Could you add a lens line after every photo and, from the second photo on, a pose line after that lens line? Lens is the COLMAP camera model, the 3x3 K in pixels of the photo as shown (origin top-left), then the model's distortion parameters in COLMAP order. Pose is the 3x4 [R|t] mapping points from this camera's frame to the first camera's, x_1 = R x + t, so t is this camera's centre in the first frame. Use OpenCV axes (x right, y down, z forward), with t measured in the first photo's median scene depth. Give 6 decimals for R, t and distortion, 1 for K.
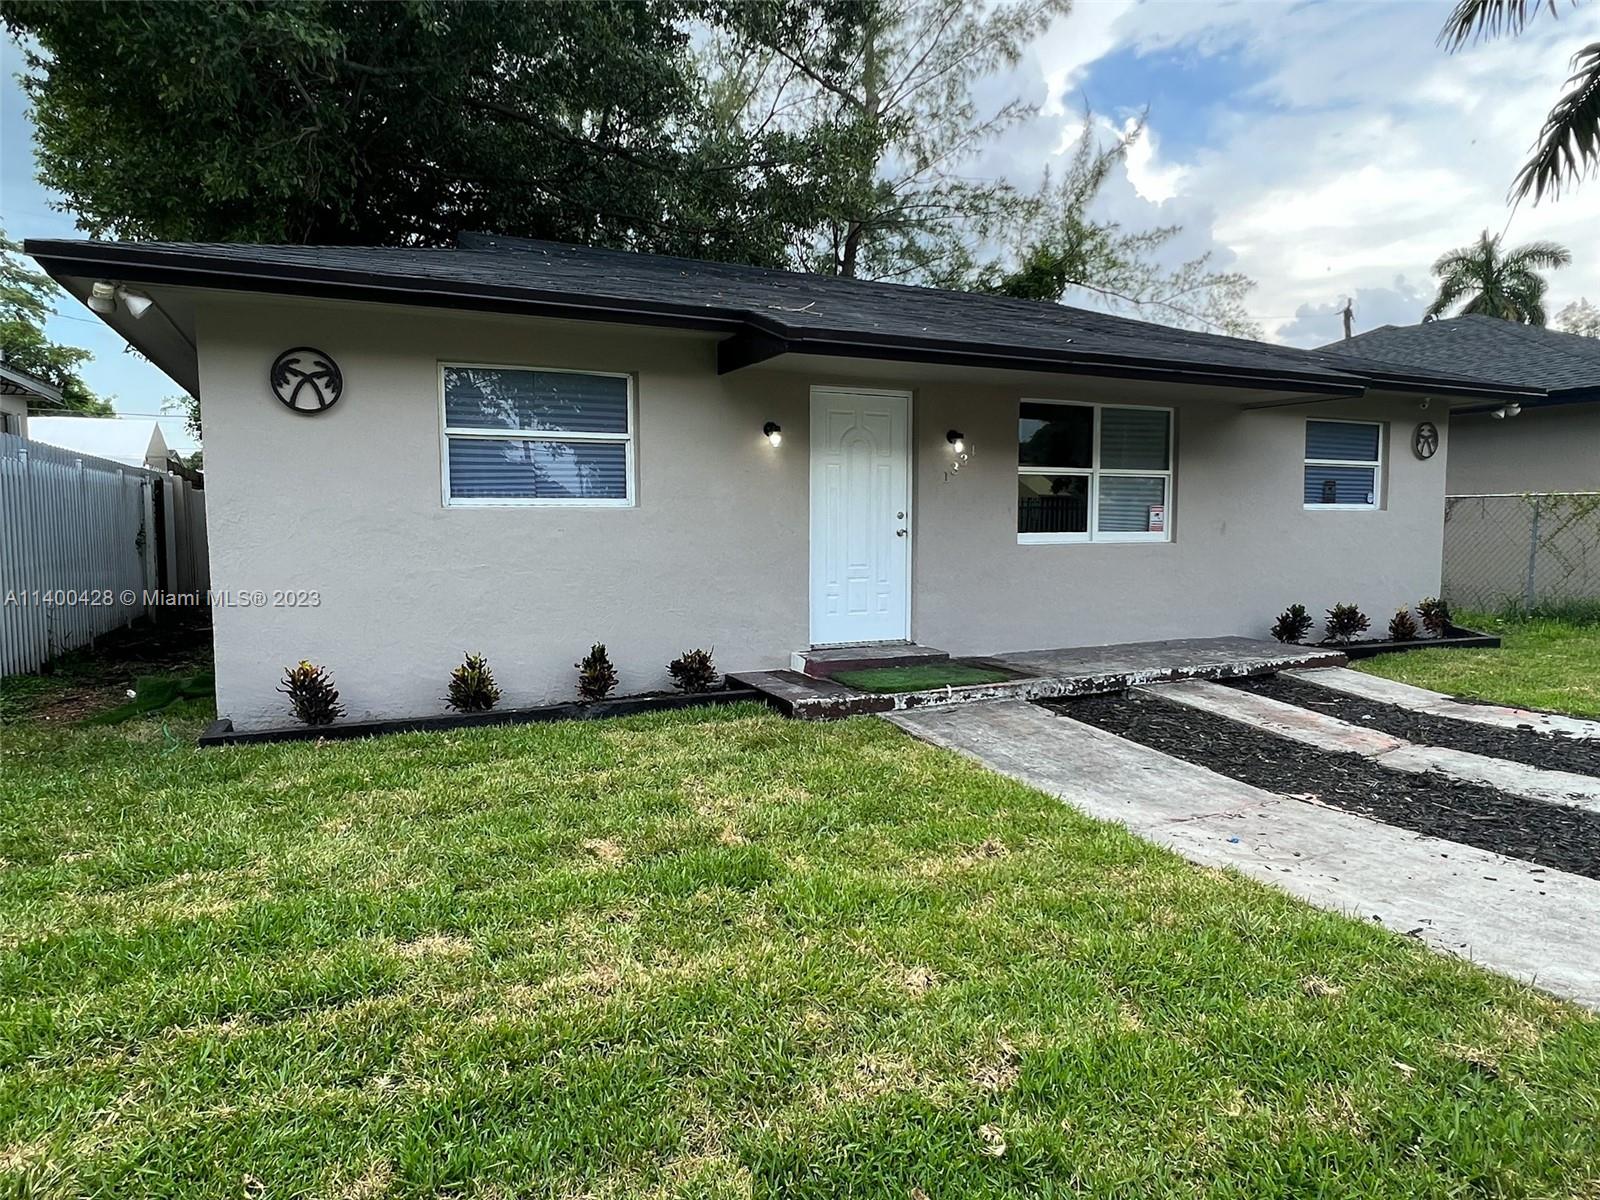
lens RADIAL K [[965.4, 0, 800.0], [0, 965.4, 600.0], [0, 0, 1]] dist [0.000422, -0.000366]
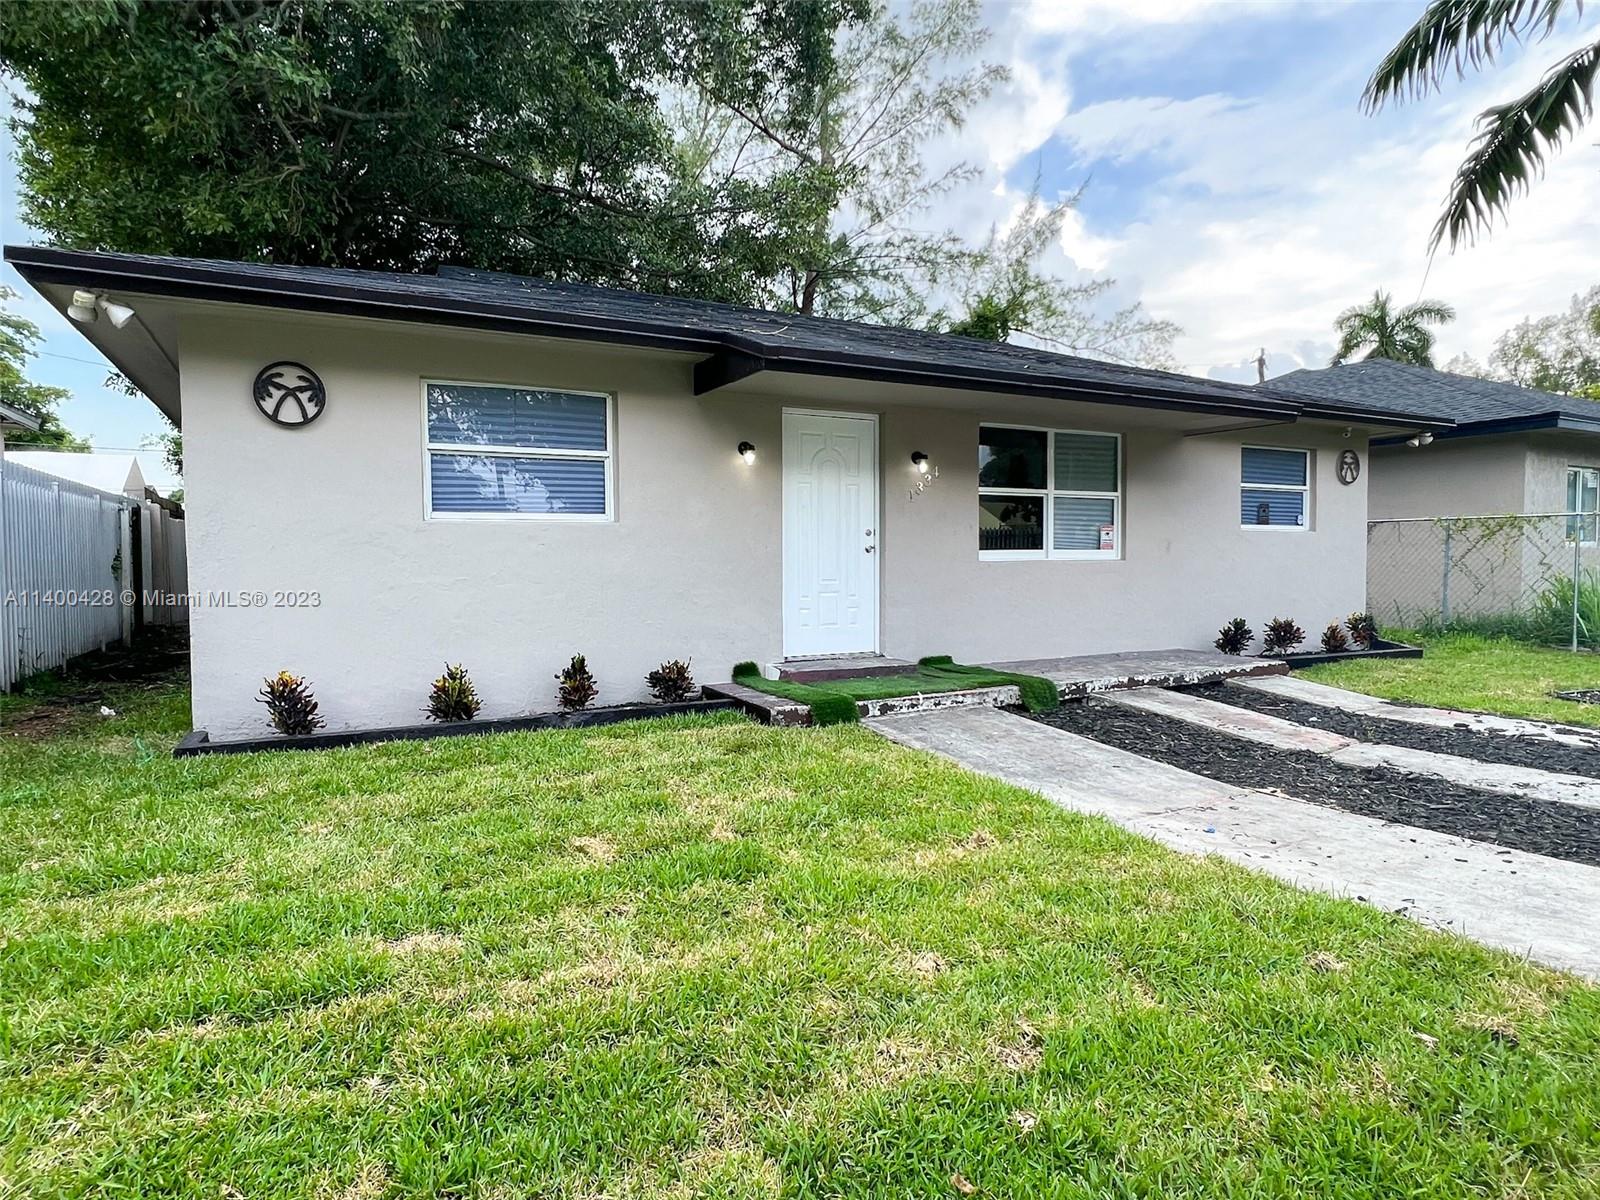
lens RADIAL K [[910.3, 0, 797.5], [0, 910.3, 596.4], [0, 0, 1]] dist [-0.000427, 0.000506]
pose [[0.999016, -0.005692, 0.043985, -0.021278], [0.007398, 0.999223, -0.038721, 0.024328], [-0.043731, 0.039008, 0.998282, 0.030634]]
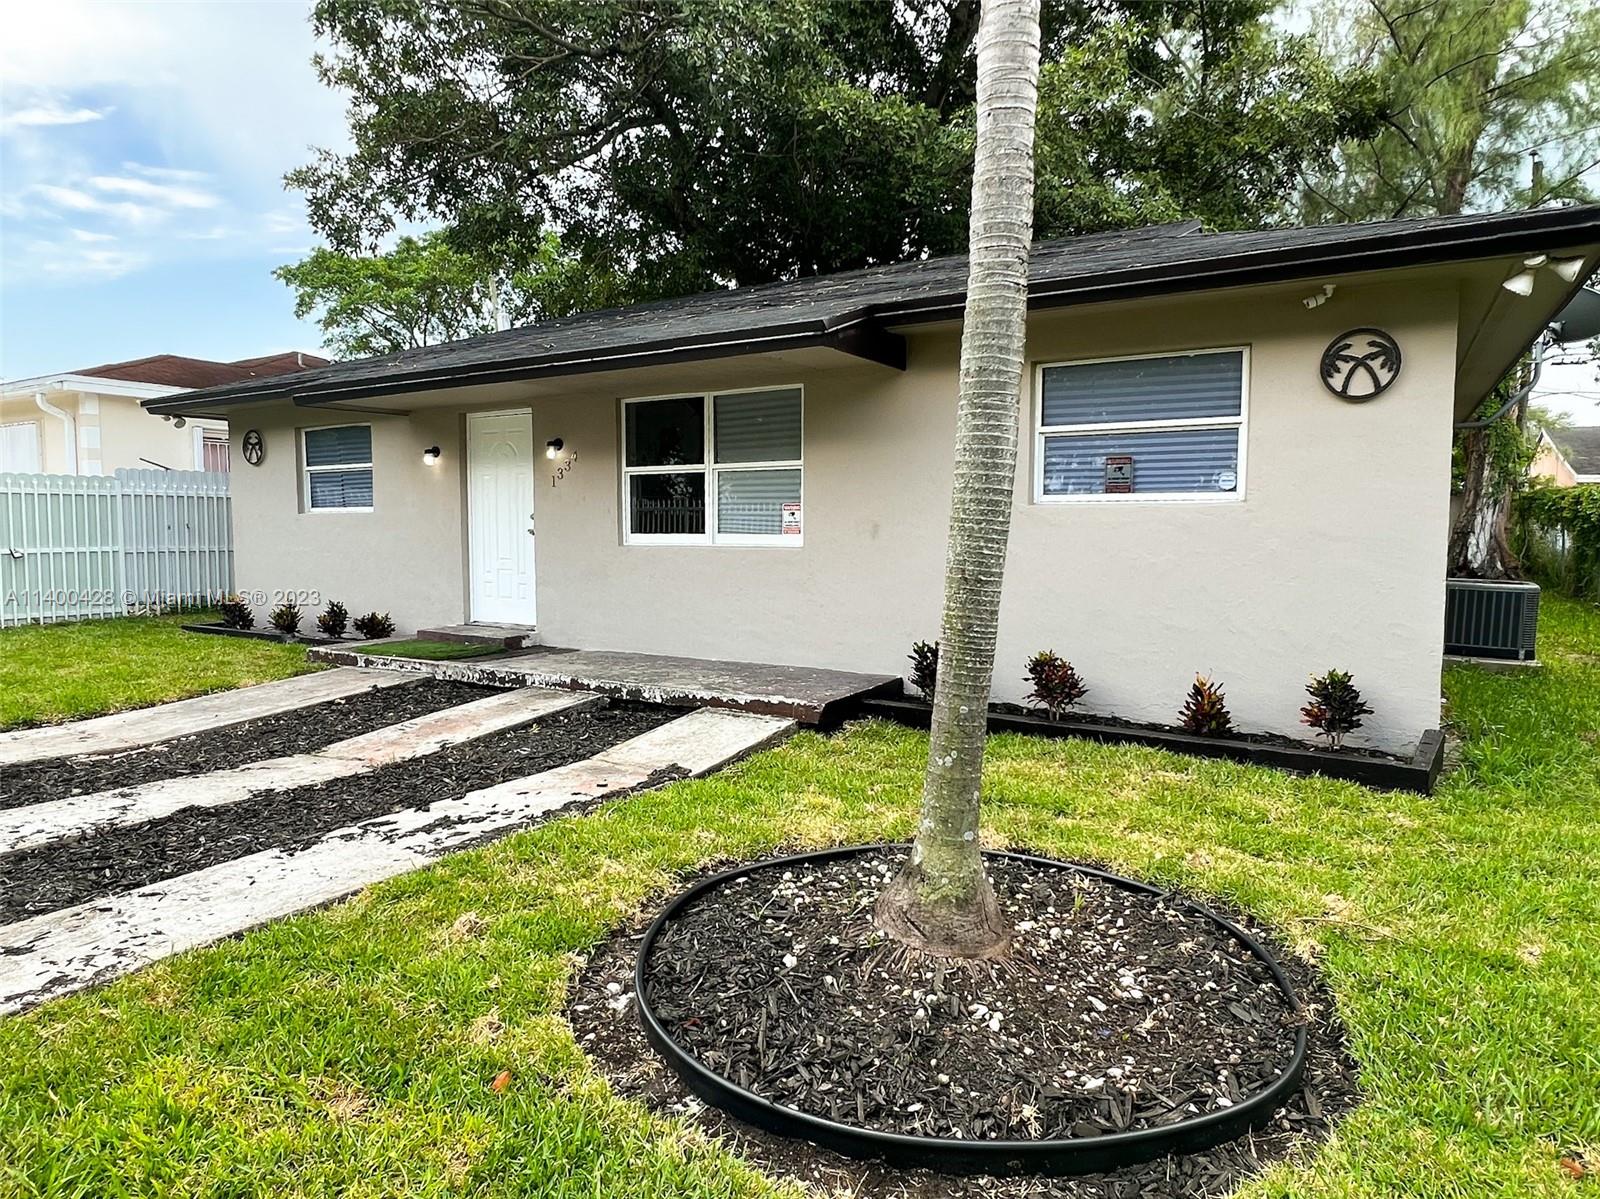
lens RADIAL K [[965.4, 0, 800.0], [0, 965.4, 599.5], [0, 0, 1]] dist [0.000422, -0.000366]
pose [[0.552639, 0.061508, -0.831148, 1.590416], [-0.073980, 0.996957, 0.024588, -0.053913], [0.830131, 0.047900, 0.555507, 0.818606]]
